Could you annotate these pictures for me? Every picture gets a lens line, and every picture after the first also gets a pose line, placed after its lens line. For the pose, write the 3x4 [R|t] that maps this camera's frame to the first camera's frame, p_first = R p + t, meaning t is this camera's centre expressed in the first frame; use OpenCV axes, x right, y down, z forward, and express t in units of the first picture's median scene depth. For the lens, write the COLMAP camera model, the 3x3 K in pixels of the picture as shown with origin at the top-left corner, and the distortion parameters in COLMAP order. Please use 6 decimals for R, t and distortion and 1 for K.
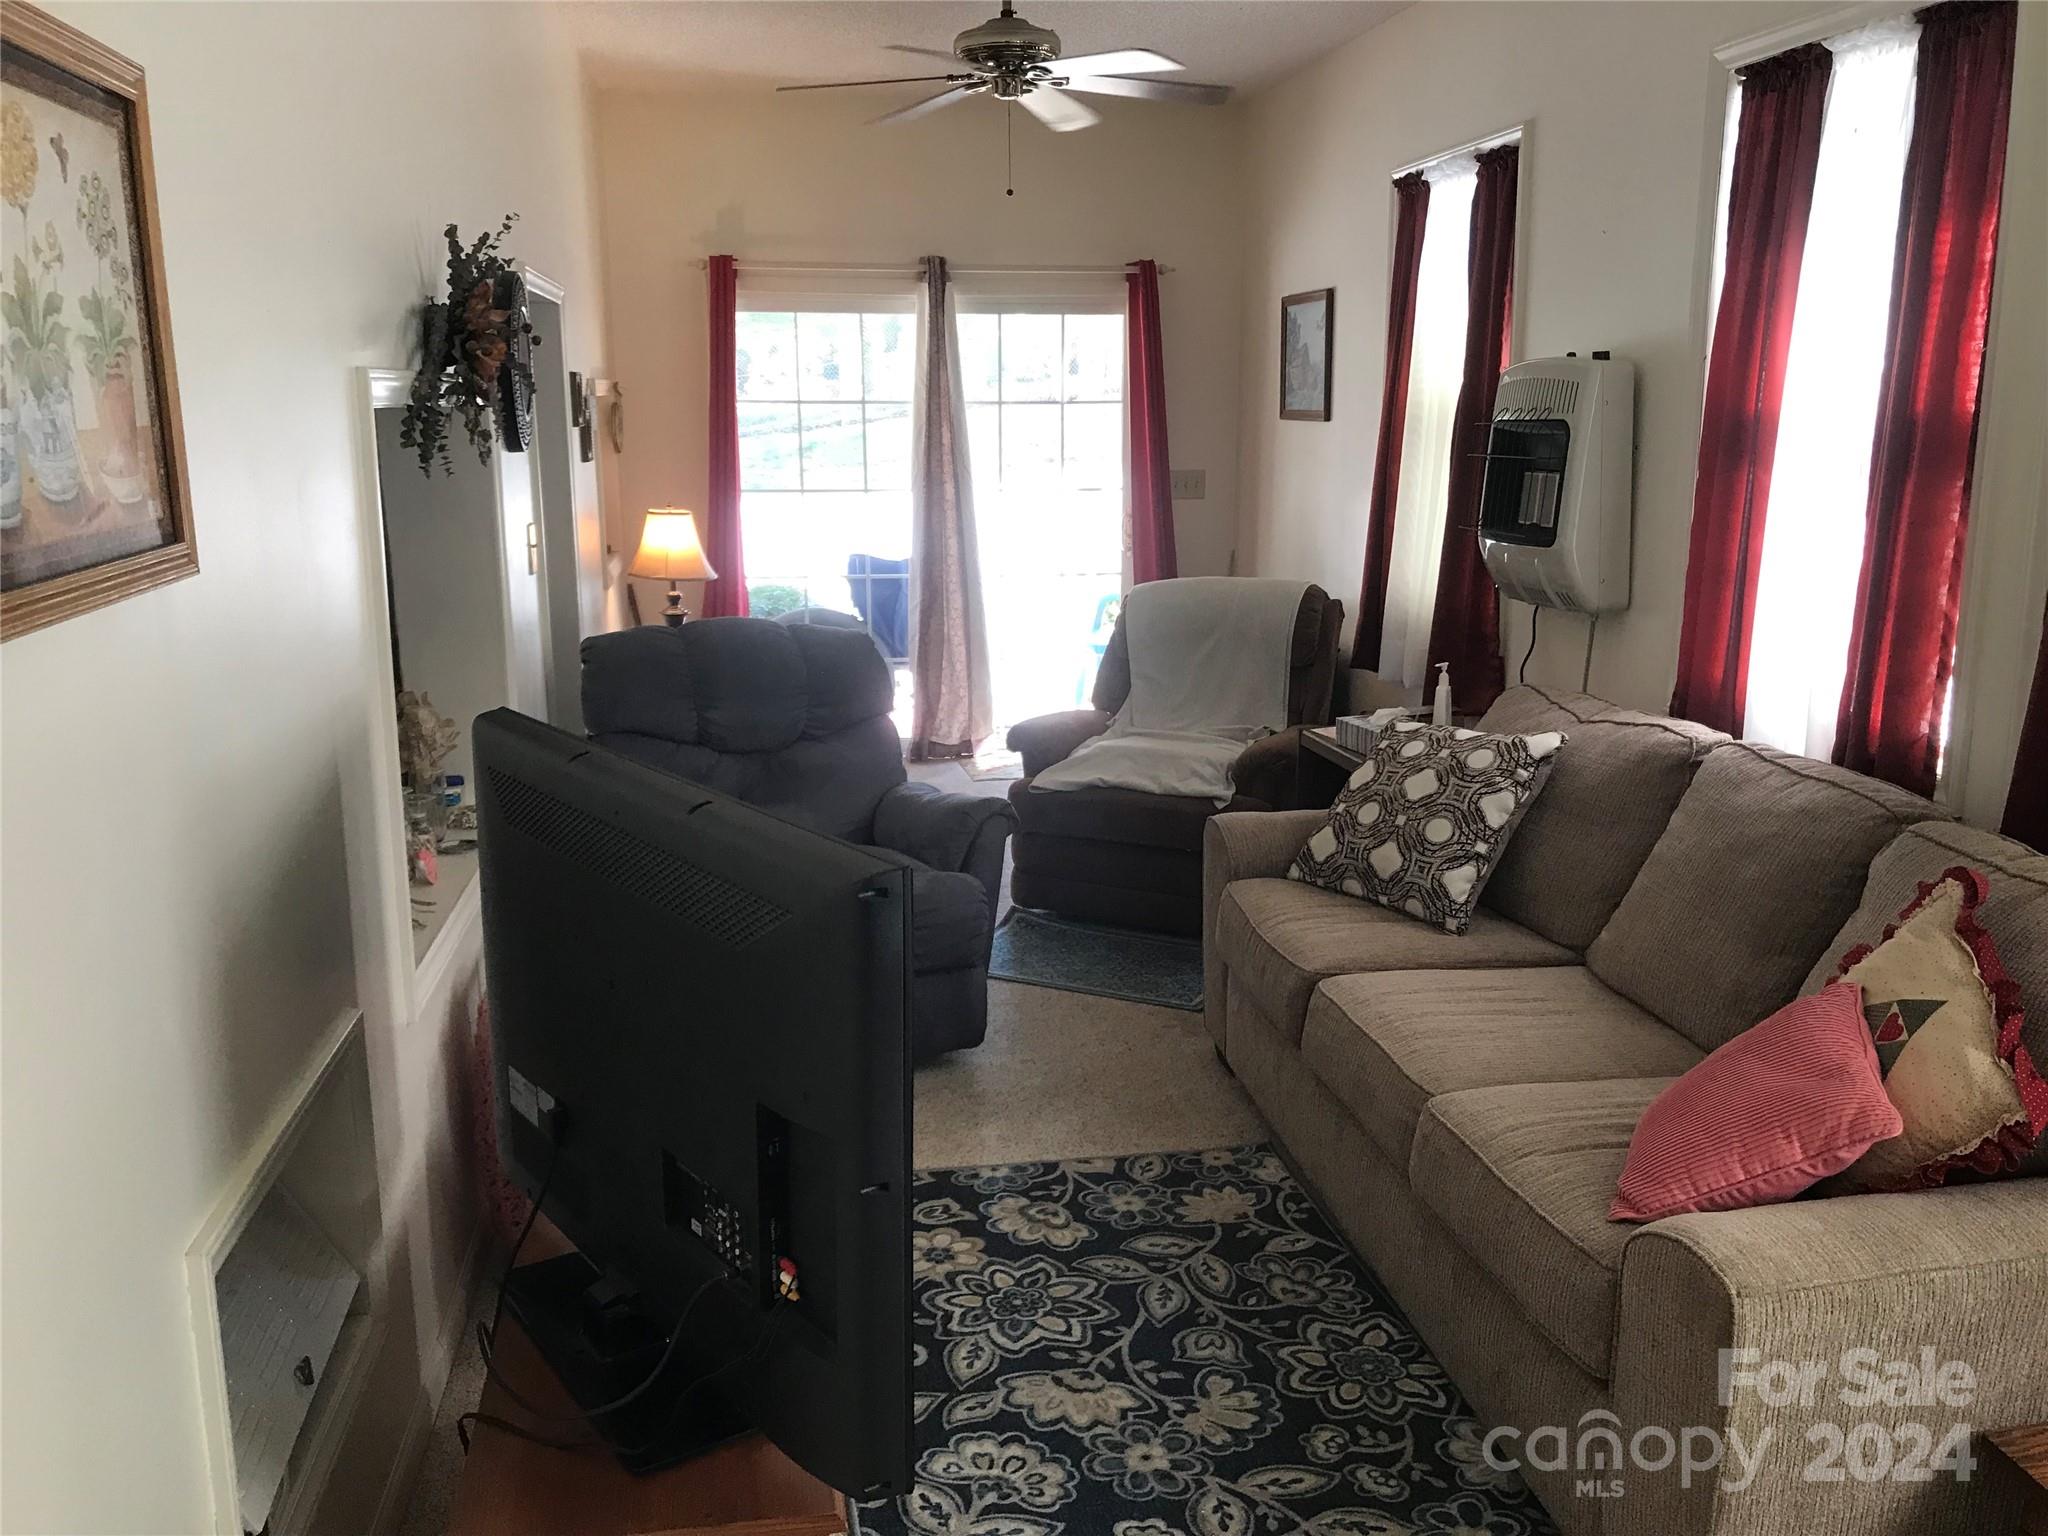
lens RADIAL K [[1688.7, 0, 1024.0], [0, 1688.7, 768.0], [0, 0, 1]] dist [0.089907, -0.289954]
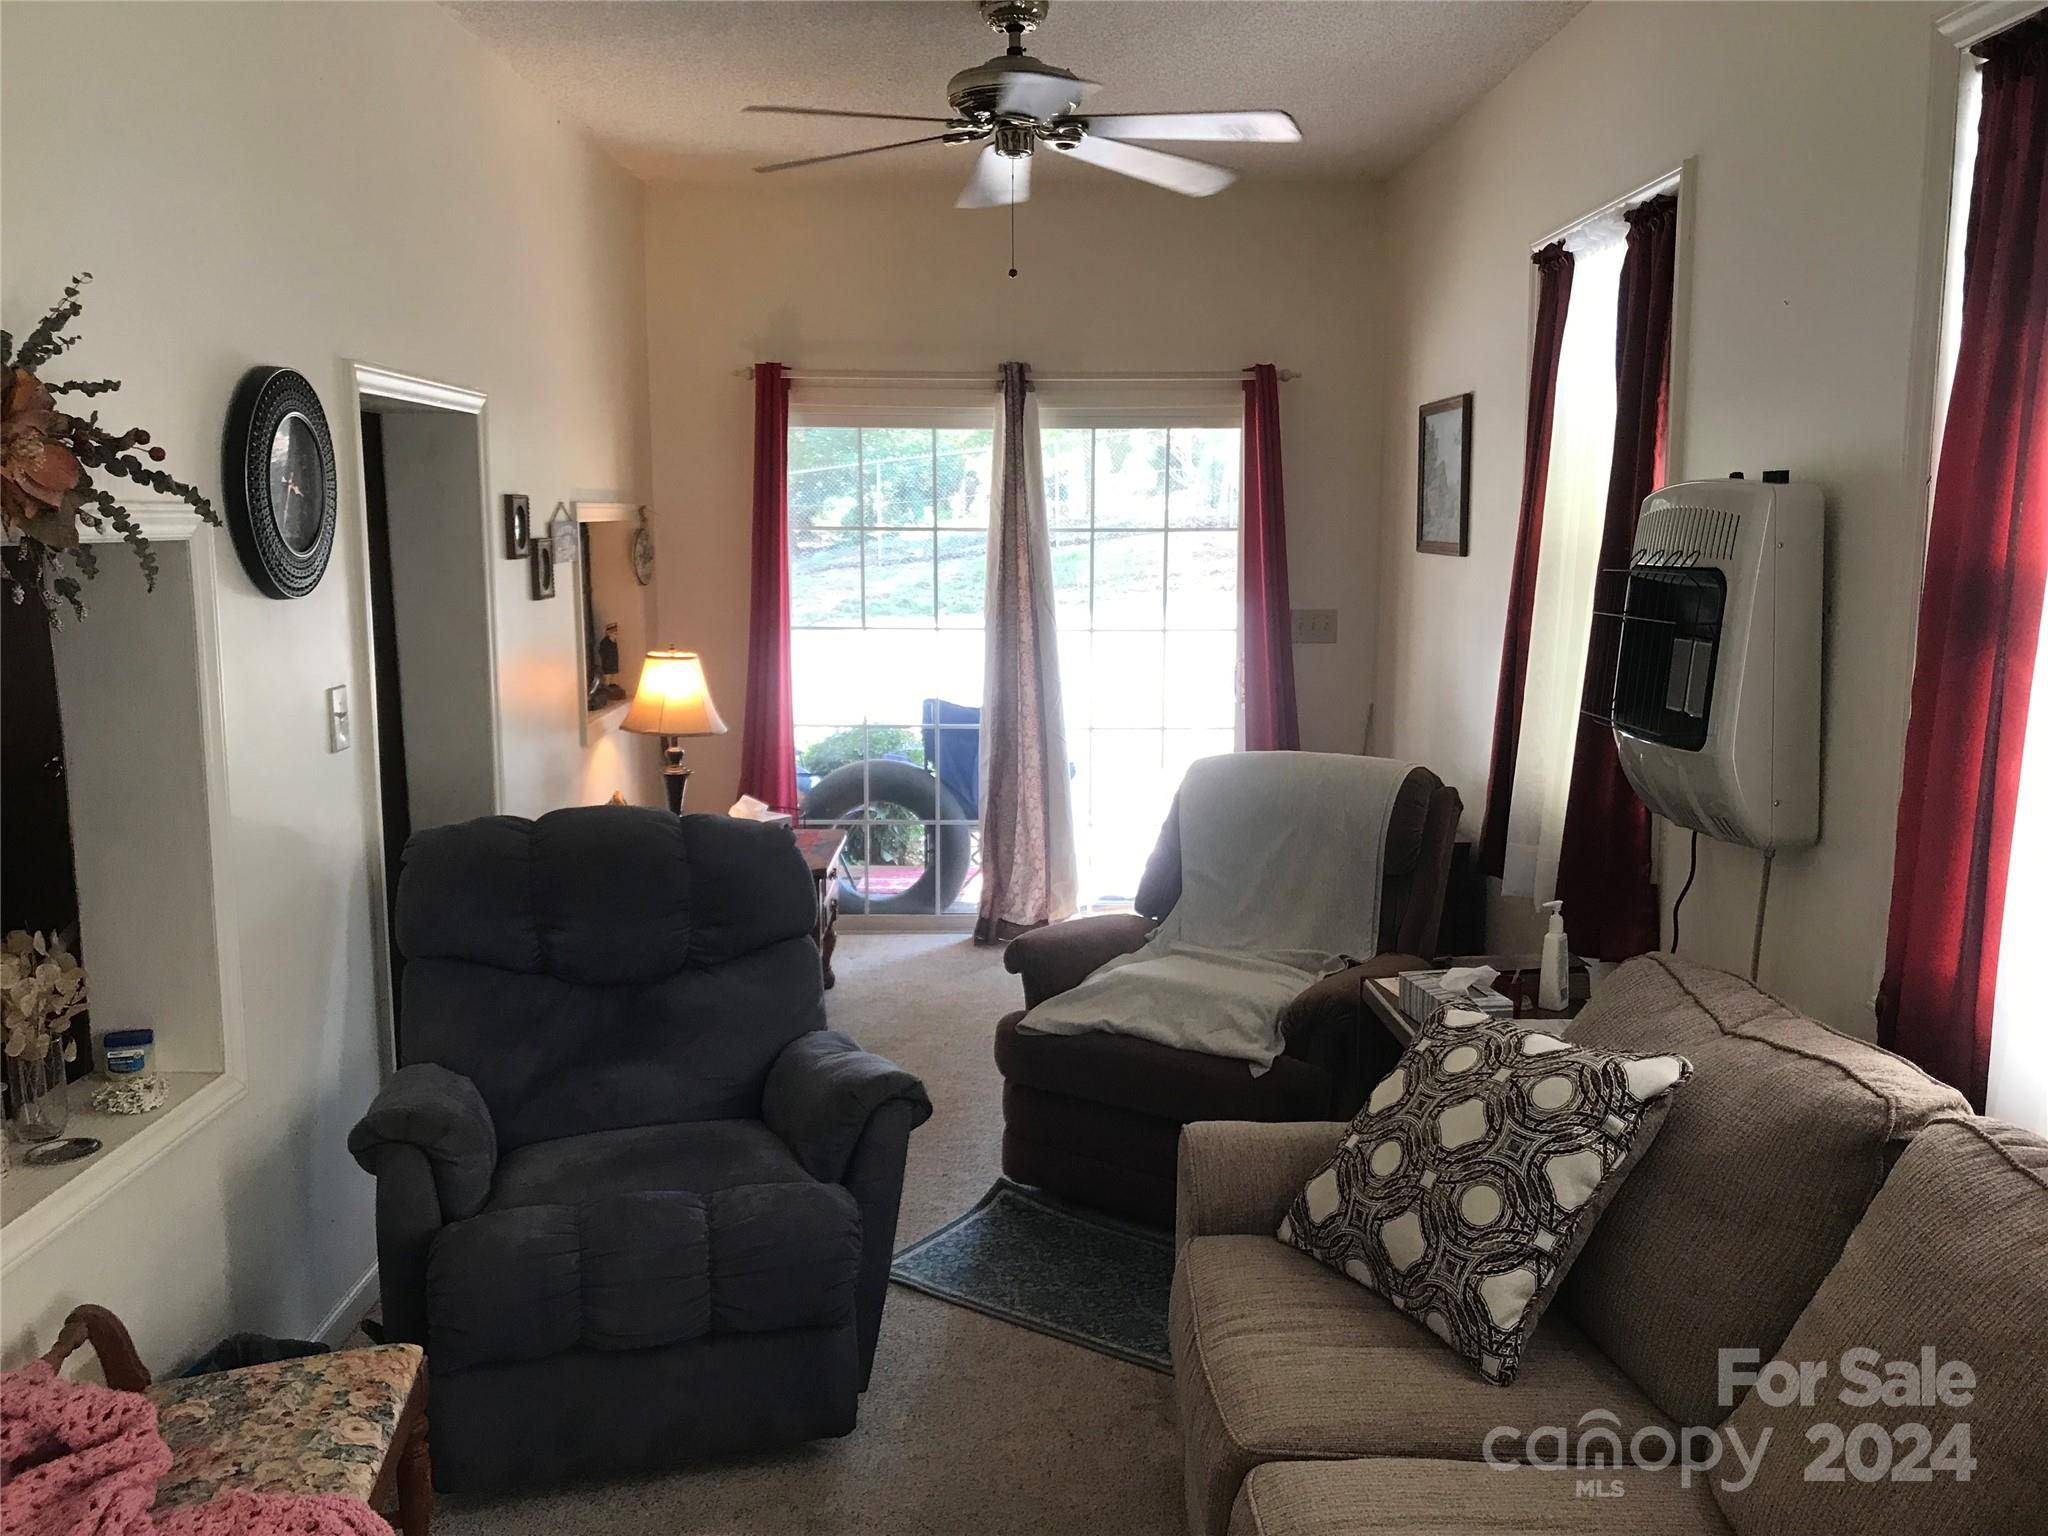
lens RADIAL K [[1684.6, 0, 1024.0], [0, 1684.6, 768.0], [0, 0, 1]] dist [0.057500, -0.155487]
pose [[0.989083, 0.025067, -0.145208, 0.117498], [-0.034614, 0.997375, -0.063597, -0.059140], [0.143233, 0.067929, 0.987355, 0.239349]]
